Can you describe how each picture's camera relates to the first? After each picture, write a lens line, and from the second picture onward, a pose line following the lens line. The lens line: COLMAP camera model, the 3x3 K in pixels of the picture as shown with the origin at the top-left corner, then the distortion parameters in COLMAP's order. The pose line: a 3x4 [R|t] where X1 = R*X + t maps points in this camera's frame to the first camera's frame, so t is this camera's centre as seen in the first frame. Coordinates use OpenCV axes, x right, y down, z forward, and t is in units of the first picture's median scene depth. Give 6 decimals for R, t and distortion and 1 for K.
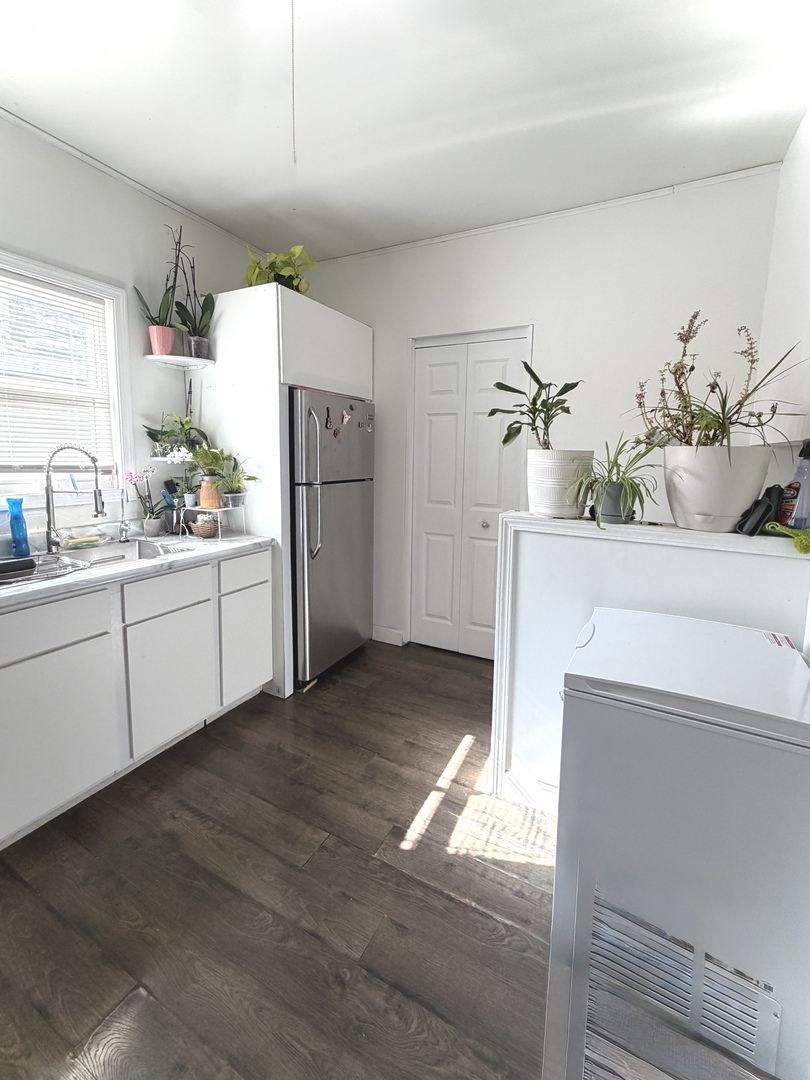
lens RADIAL K [[442.8, 0, 381.5], [0, 442.8, 507.5], [0, 0, 1]] dist [-0.000731, 0.001099]
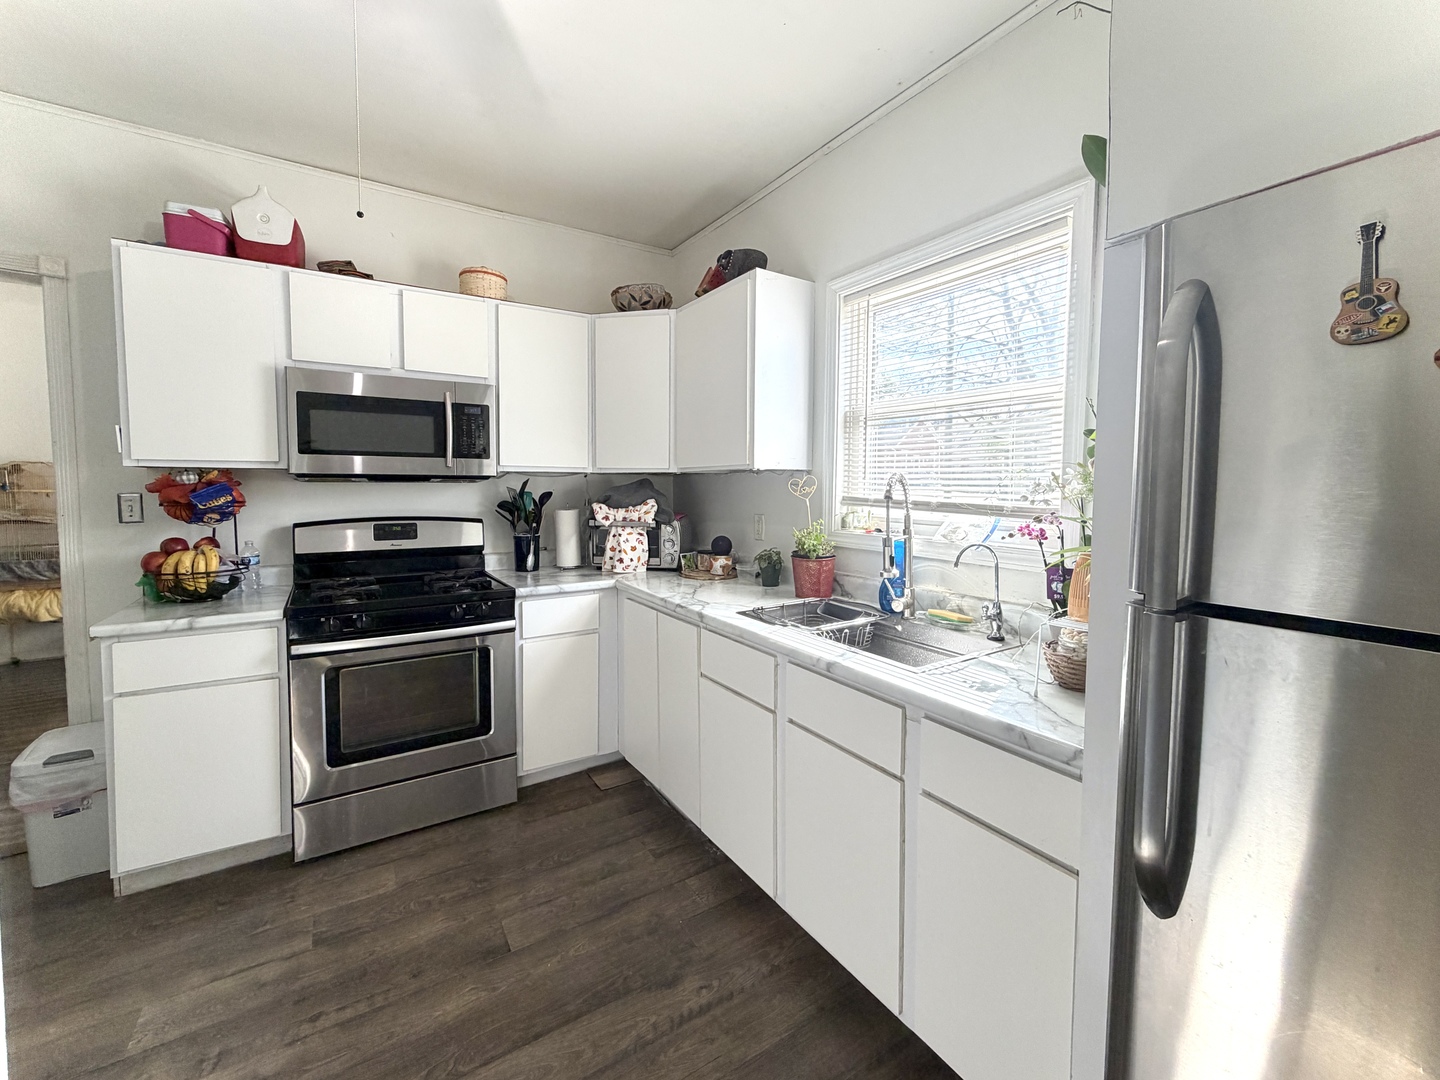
lens RADIAL K [[590.4, 0, 726.0], [0, 590.4, 525.9], [0, 0, 1]] dist [-0.000731, 0.001099]
pose [[-0.460136, 0.032539, -0.887252, 0.332758], [-0.122529, 0.987439, 0.099758, -0.132922], [0.879353, 0.154616, -0.450370, 1.351423]]
